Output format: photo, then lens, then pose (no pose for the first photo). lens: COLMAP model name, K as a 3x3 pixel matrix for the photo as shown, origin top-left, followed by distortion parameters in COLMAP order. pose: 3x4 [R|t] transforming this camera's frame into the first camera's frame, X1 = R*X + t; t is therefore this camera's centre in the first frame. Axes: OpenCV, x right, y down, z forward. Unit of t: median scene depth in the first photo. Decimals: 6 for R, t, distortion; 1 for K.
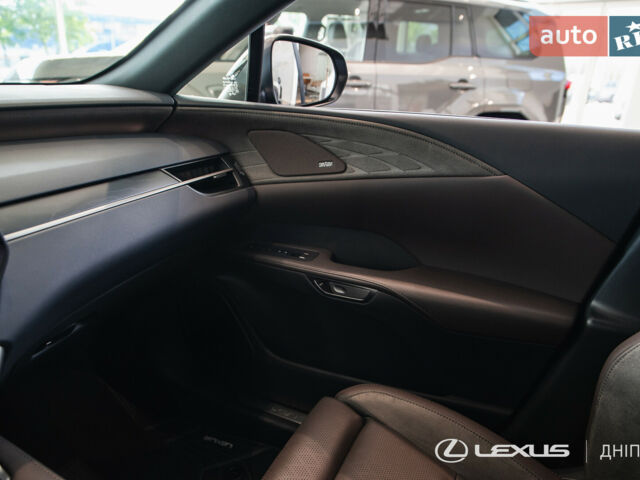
lens RADIAL K [[494.7, 0, 320.0], [0, 494.7, 240.0], [0, 0, 1]] dist [-0.118054, 0.092020]
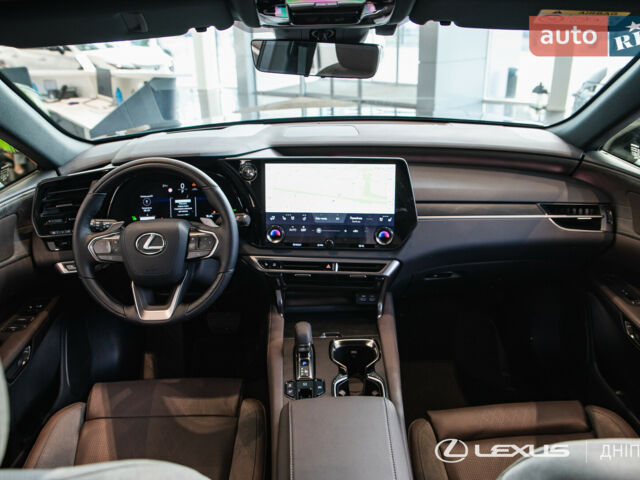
lens RADIAL K [[494.7, 0, 320.0], [0, 494.7, 240.0], [0, 0, 1]] dist [-0.118054, 0.092020]
pose [[0.424565, 0.318484, -0.847533, 0.615479], [-0.283752, 0.935735, 0.209486, -0.142785], [0.859785, 0.151549, 0.487651, -0.262305]]
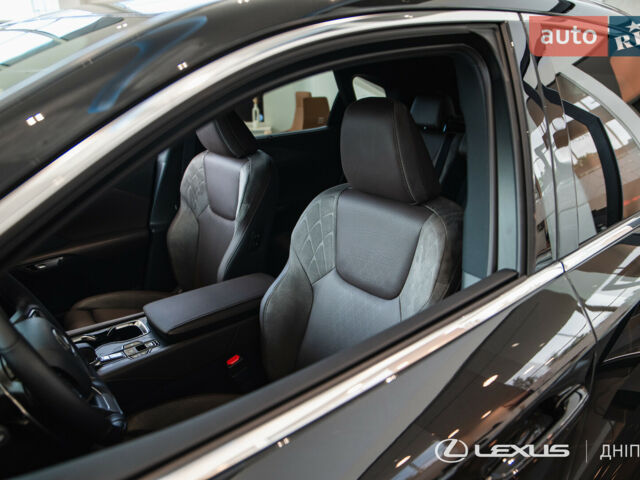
lens RADIAL K [[494.7, 0, 320.0], [0, 494.7, 240.0], [0, 0, 1]] dist [-0.118054, 0.092020]
pose [[0.487914, -0.350019, 0.799641, -0.875950], [0.347815, 0.918176, 0.189679, 0.029243], [-0.800602, 0.185580, 0.569733, -0.930356]]
